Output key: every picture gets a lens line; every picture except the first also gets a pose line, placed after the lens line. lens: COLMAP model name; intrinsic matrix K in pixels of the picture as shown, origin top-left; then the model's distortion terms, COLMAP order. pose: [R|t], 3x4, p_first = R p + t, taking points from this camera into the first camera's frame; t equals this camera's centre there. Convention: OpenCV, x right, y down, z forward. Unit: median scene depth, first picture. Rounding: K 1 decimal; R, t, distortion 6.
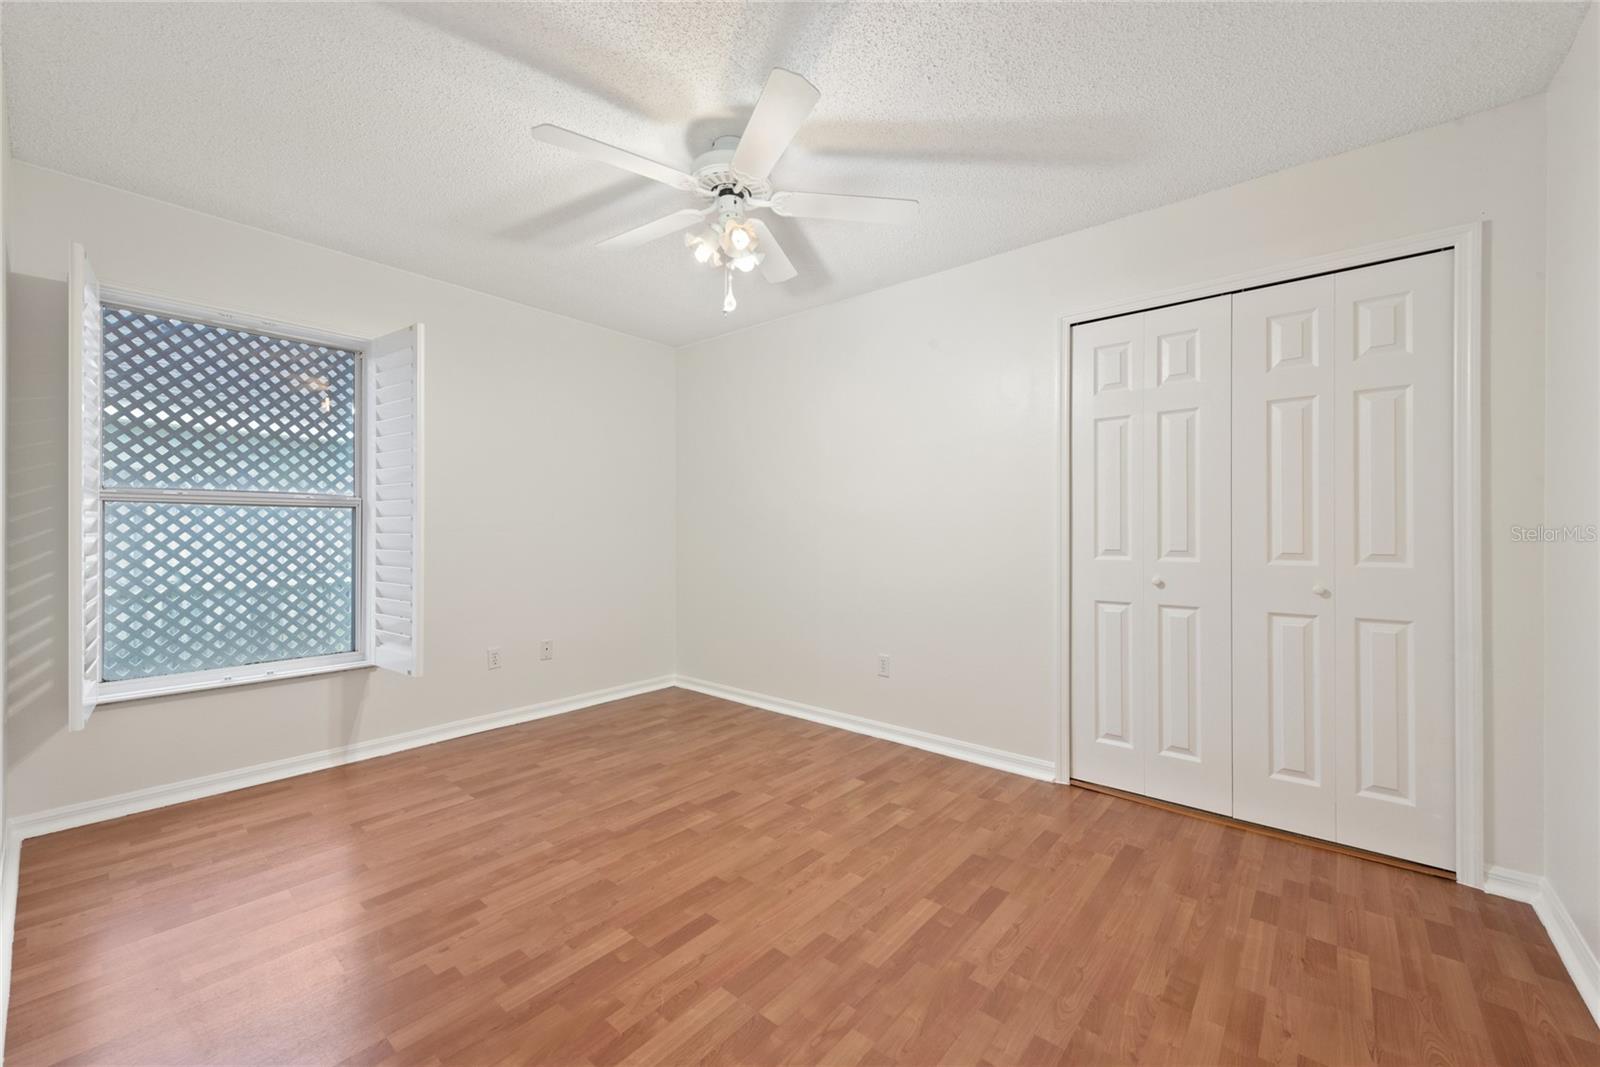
lens RADIAL K [[622.3, 0, 802.5], [0, 622.3, 530.3], [0, 0, 1]] dist [0.008770, -0.002833]
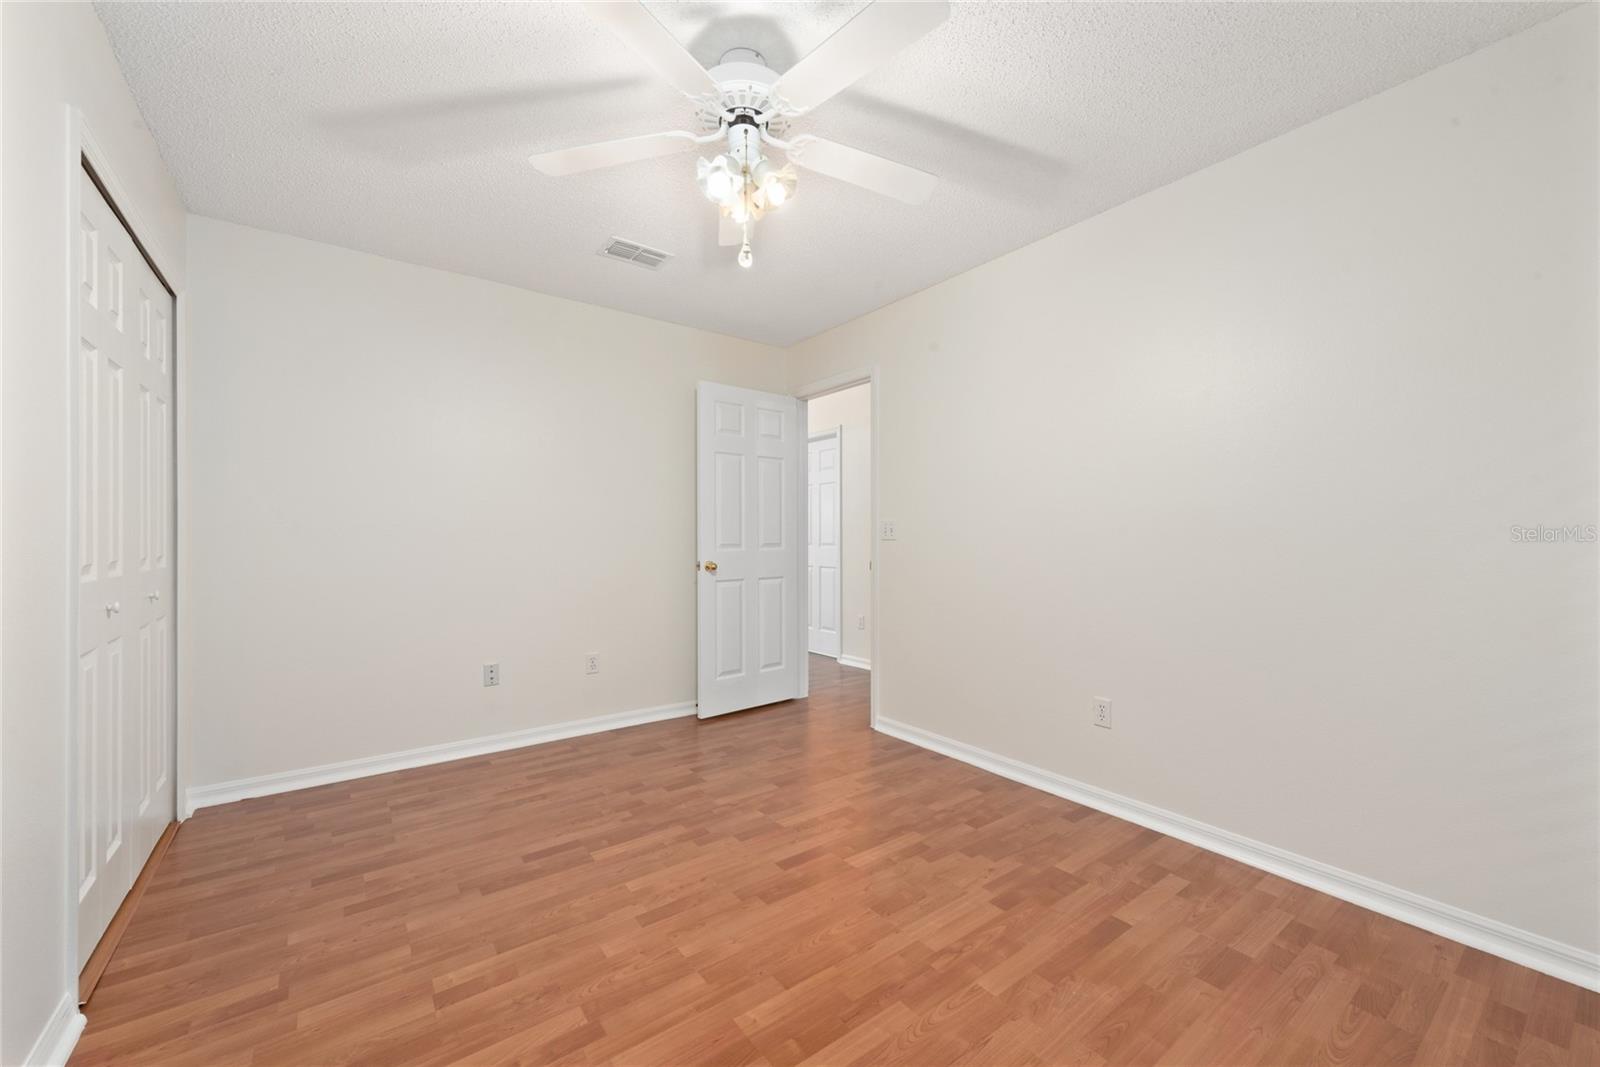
lens RADIAL K [[622.3, 0, 800.0], [0, 622.3, 534.8], [0, 0, 1]] dist [0.008770, -0.002833]
pose [[-0.971361, -0.001869, 0.237603, -0.413611], [-0.003426, 0.999975, -0.006142, 0.006005], [-0.237585, -0.006780, -0.971343, 1.926862]]
